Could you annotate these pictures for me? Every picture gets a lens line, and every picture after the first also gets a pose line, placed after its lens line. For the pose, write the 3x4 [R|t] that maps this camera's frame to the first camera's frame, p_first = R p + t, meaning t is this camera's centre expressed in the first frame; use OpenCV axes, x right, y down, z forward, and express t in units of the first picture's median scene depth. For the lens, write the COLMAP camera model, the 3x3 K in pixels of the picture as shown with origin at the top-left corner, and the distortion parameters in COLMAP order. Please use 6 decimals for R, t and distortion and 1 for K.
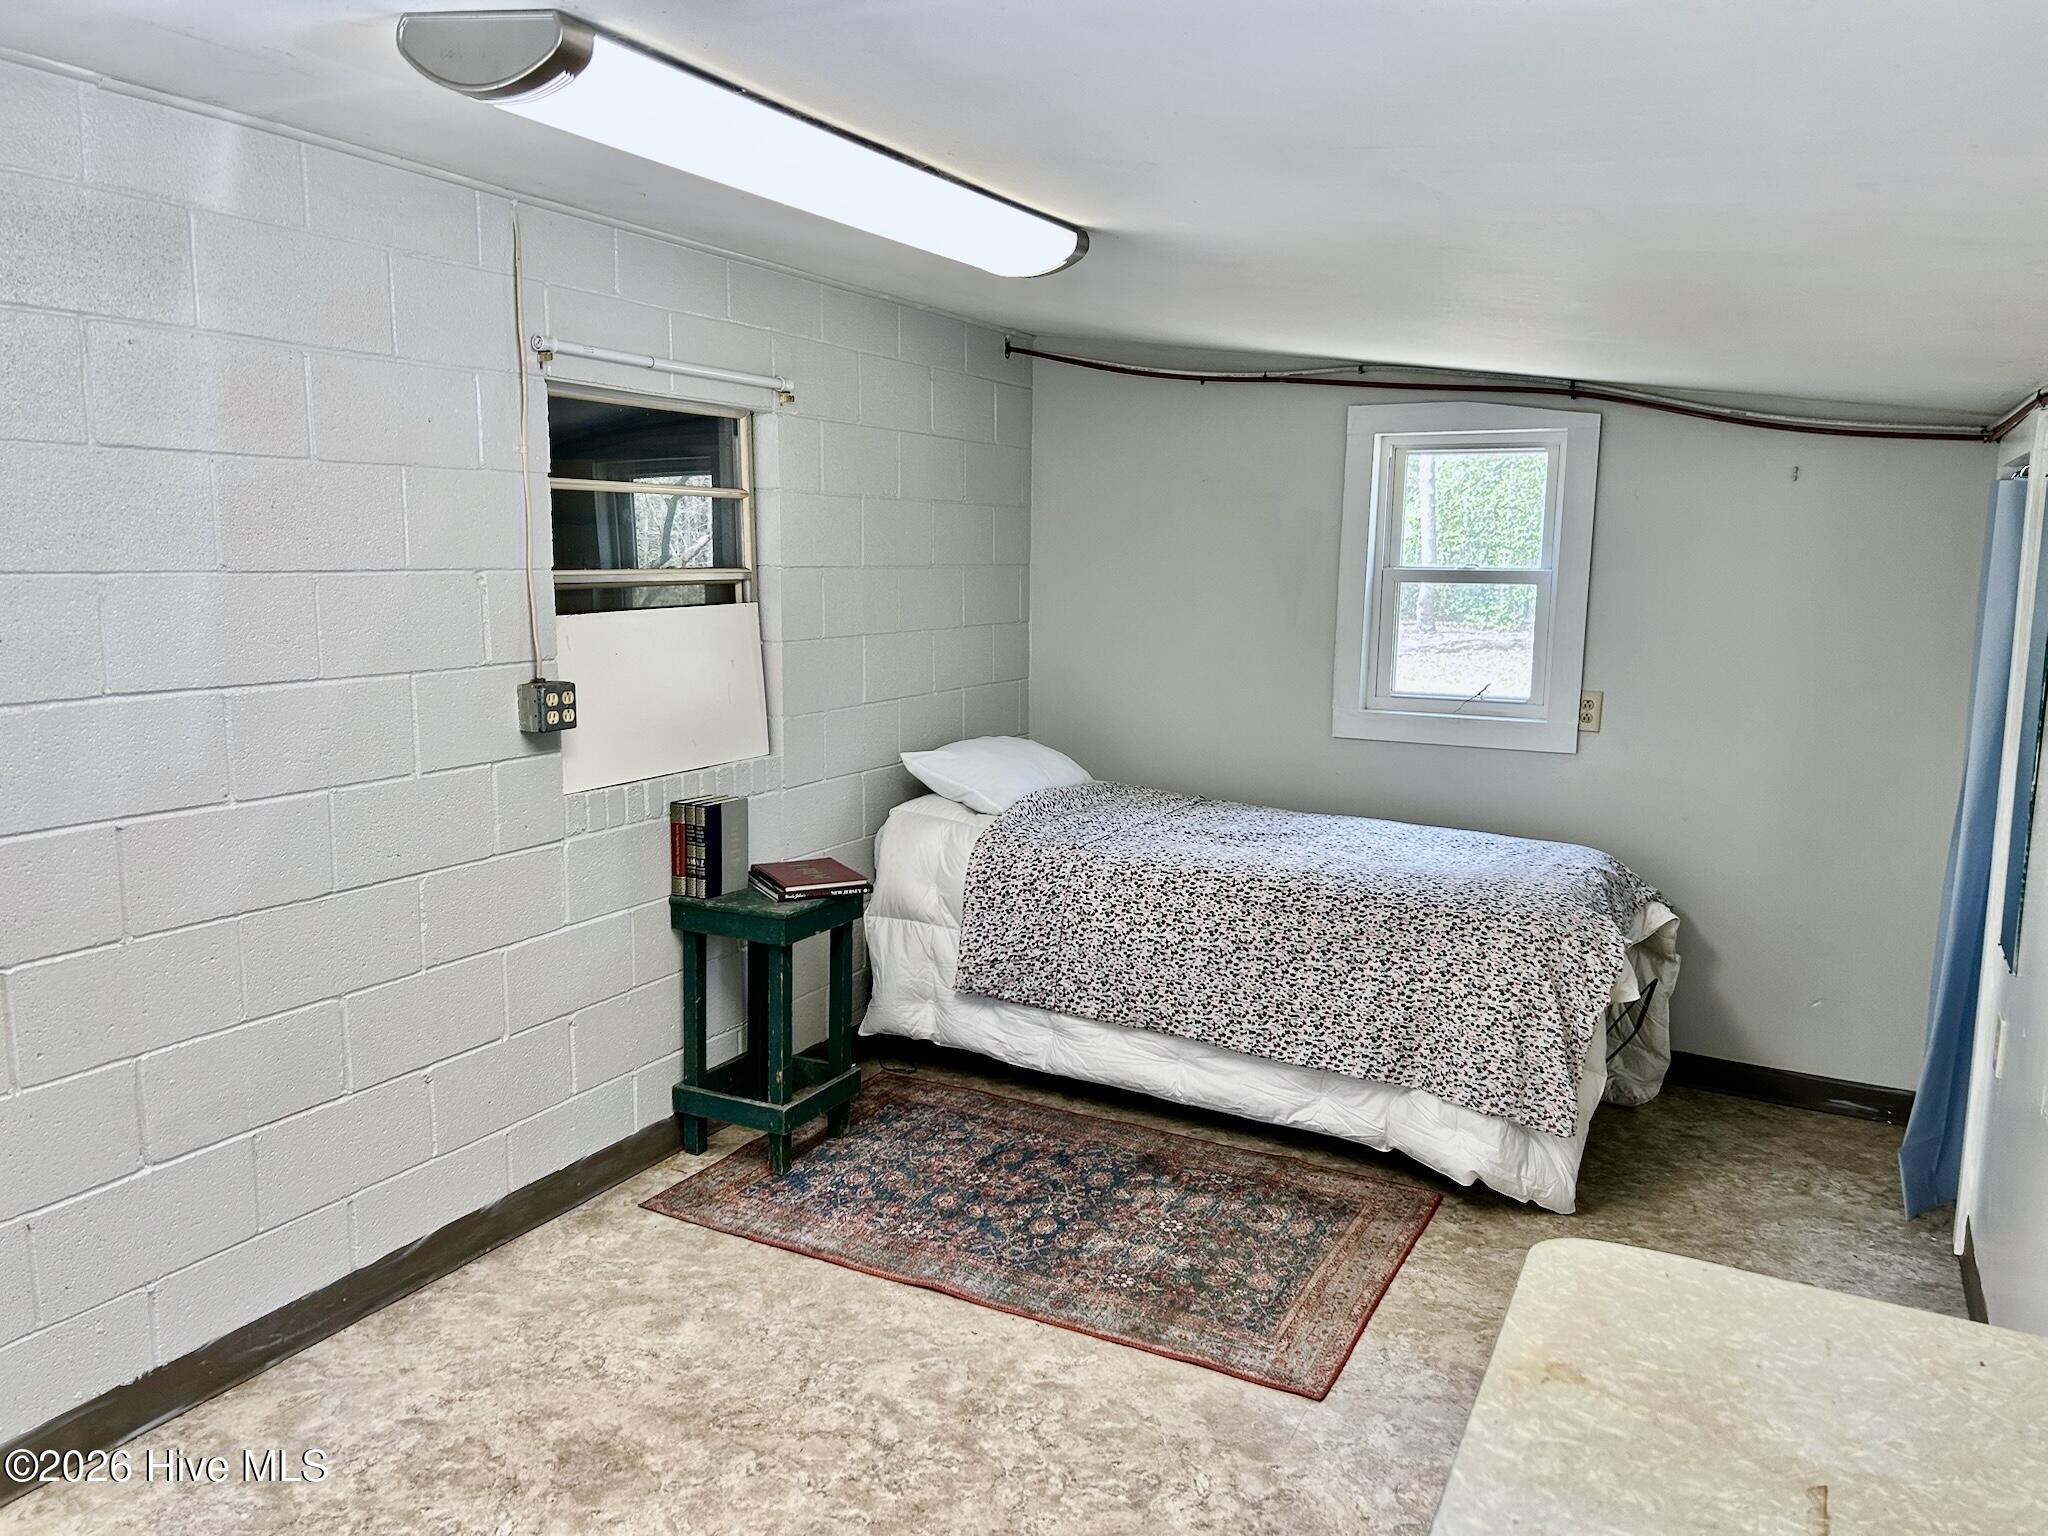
lens RADIAL K [[1557.5, 0, 1041.7], [0, 1557.5, 762.0], [0, 0, 1]] dist [0.062536, -0.064066]
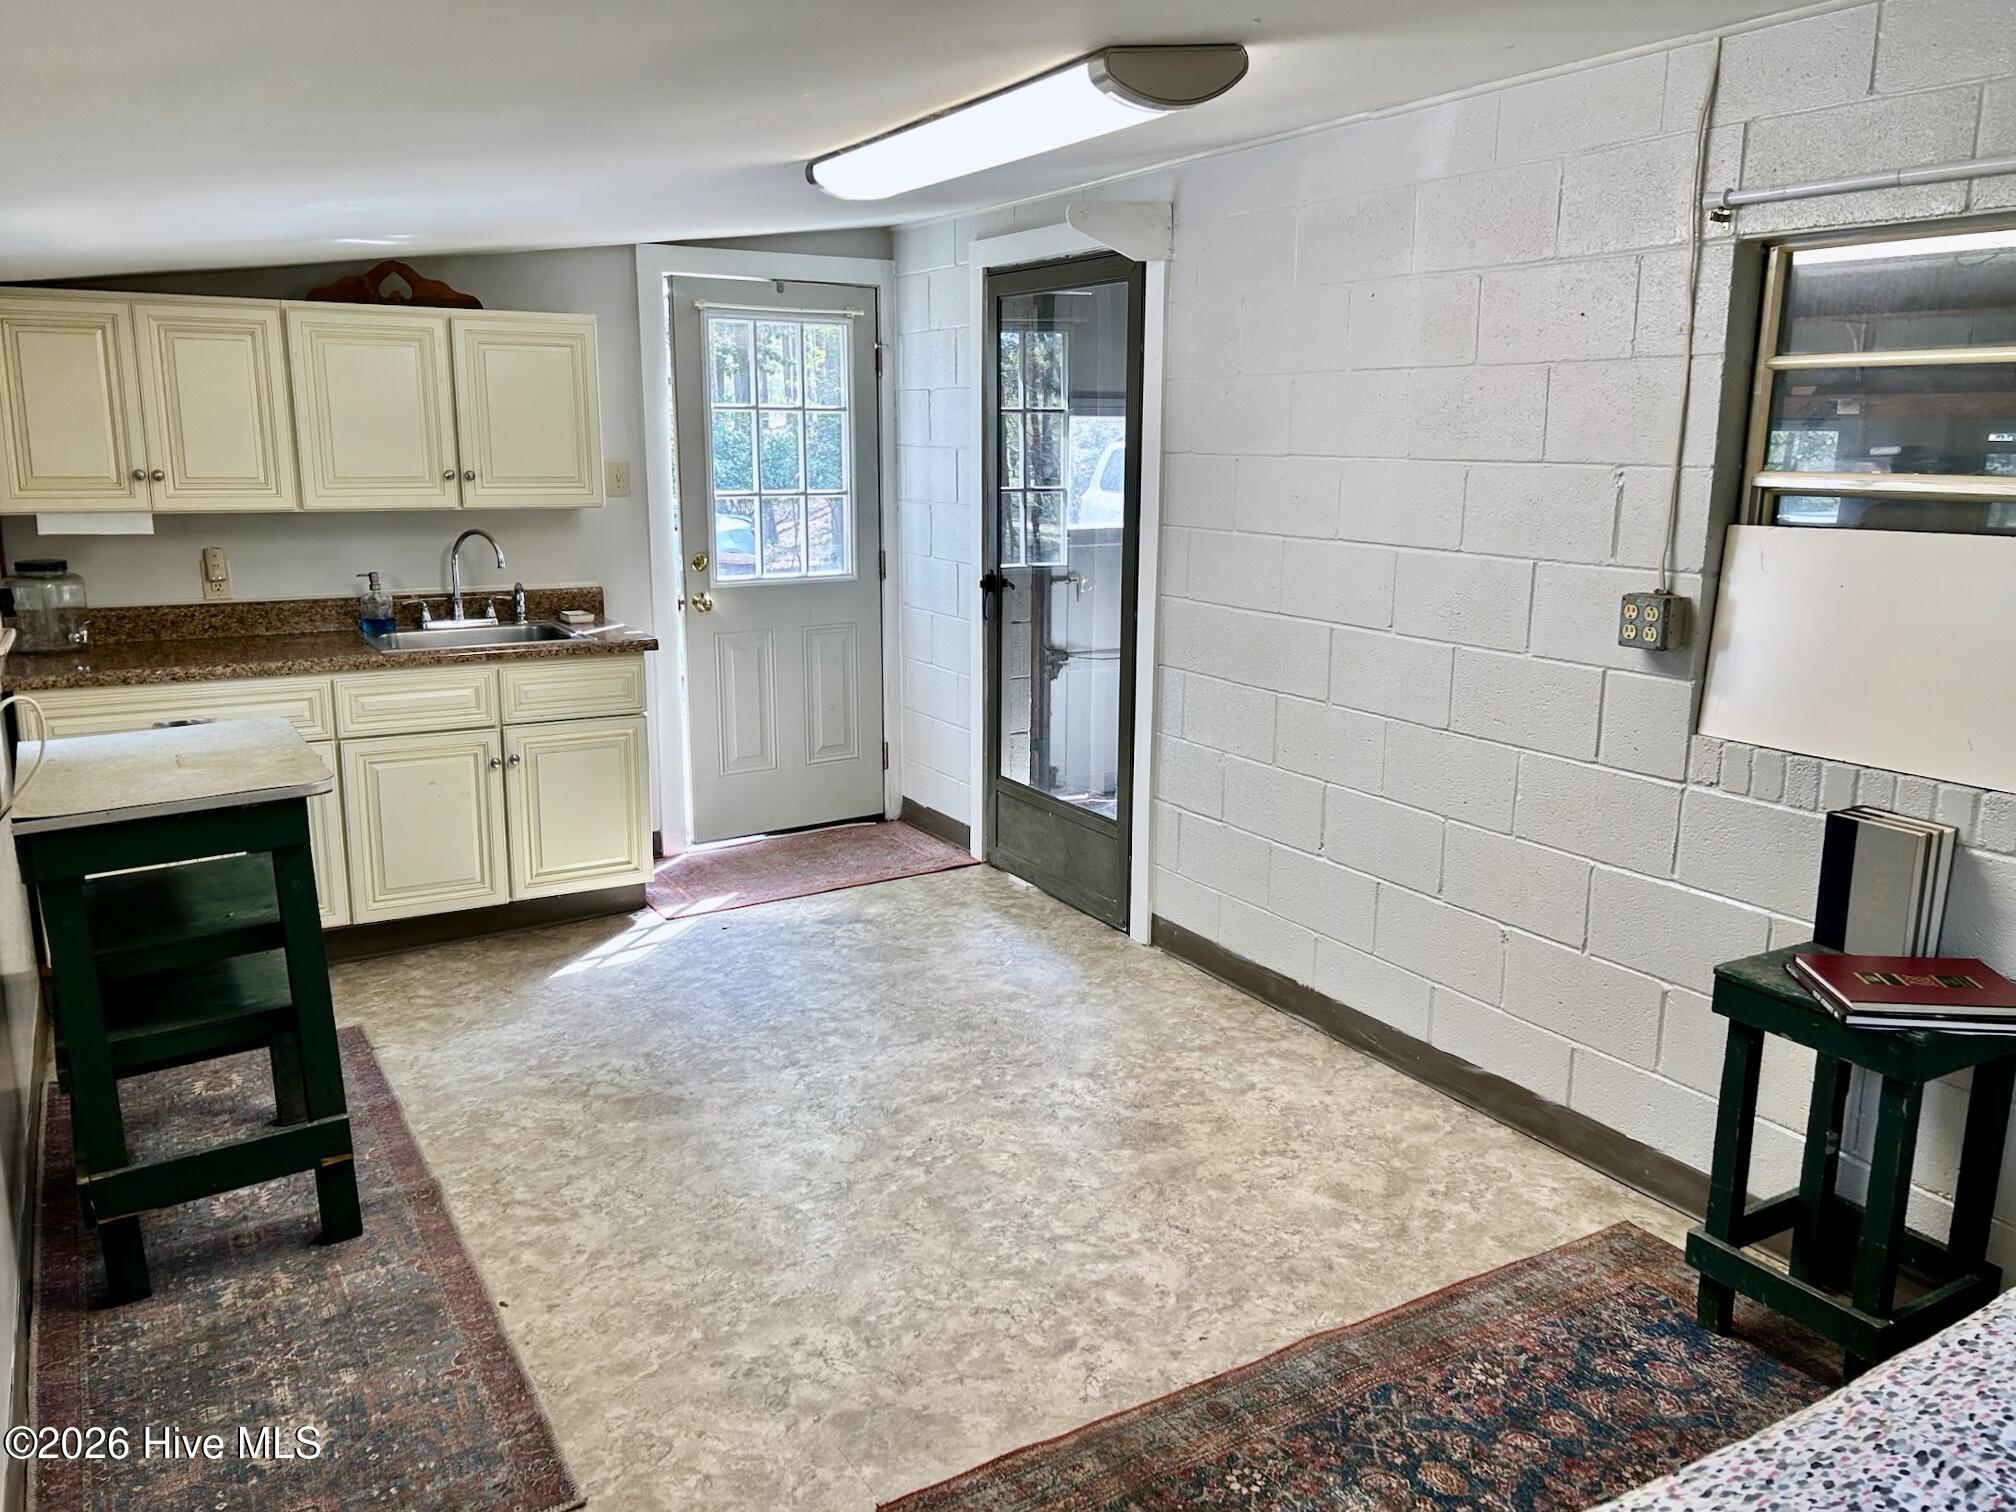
lens RADIAL K [[1533.2, 0, 984.6], [0, 1533.2, 725.9], [0, 0, 1]] dist [0.062536, -0.064066]
pose [[-0.557842, 0.146573, -0.816902, 0.560540], [-0.126717, 0.957700, 0.258368, -0.141666], [0.820216, 0.247644, -0.515672, 1.037861]]
